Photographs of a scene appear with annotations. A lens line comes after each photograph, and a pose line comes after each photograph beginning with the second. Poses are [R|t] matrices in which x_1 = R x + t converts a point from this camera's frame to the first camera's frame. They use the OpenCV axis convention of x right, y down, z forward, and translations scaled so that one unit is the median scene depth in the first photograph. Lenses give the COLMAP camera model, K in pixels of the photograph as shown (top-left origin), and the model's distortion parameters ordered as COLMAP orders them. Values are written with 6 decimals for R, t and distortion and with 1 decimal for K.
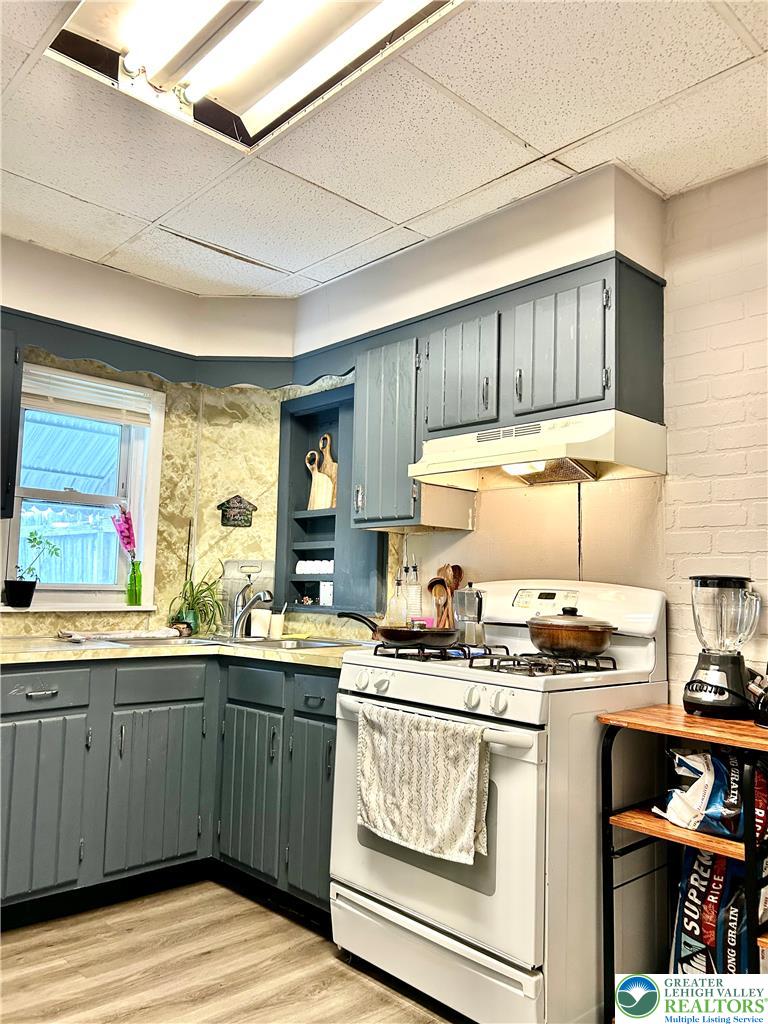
lens RADIAL K [[770.6, 0, 380.9], [0, 770.6, 516.4], [0, 0, 1]] dist [0.042576, -0.041925]
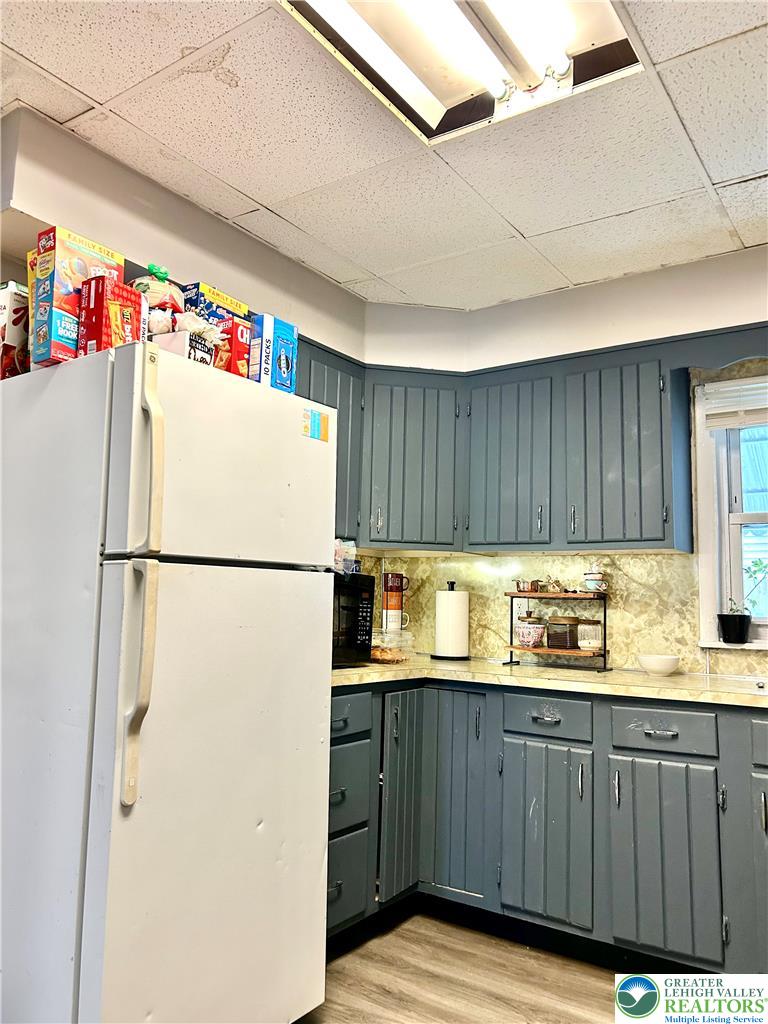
lens RADIAL K [[770.7, 0, 384.0], [0, 770.7, 512.0], [0, 0, 1]] dist [0.049957, -0.048349]
pose [[0.221230, -0.132661, -0.966156, 0.308581], [0.069219, 0.990342, -0.120132, 0.038837], [0.972762, -0.040300, 0.228276, 0.341118]]
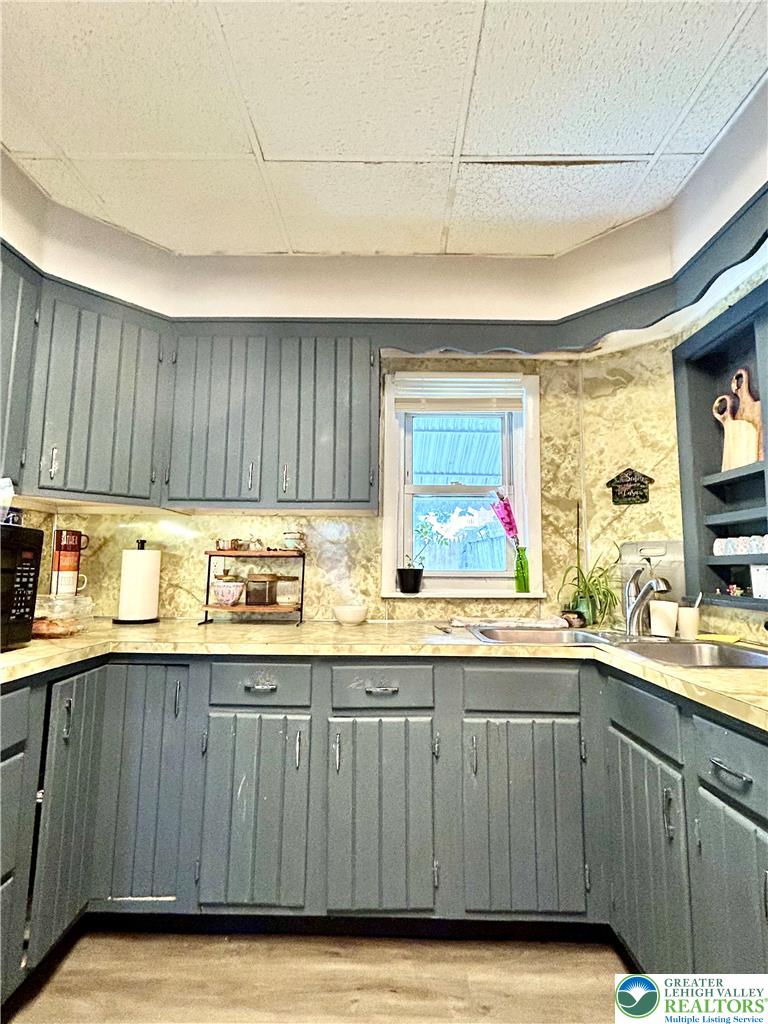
lens RADIAL K [[500.1, 0, 387.8], [0, 500.1, 509.1], [0, 0, 1]] dist [-0.001703, 0.001170]
pose [[0.726173, -0.093301, -0.681152, -0.000639], [0.071203, 0.995627, -0.060468, 0.034997], [0.683815, -0.004590, 0.729641, 0.408226]]
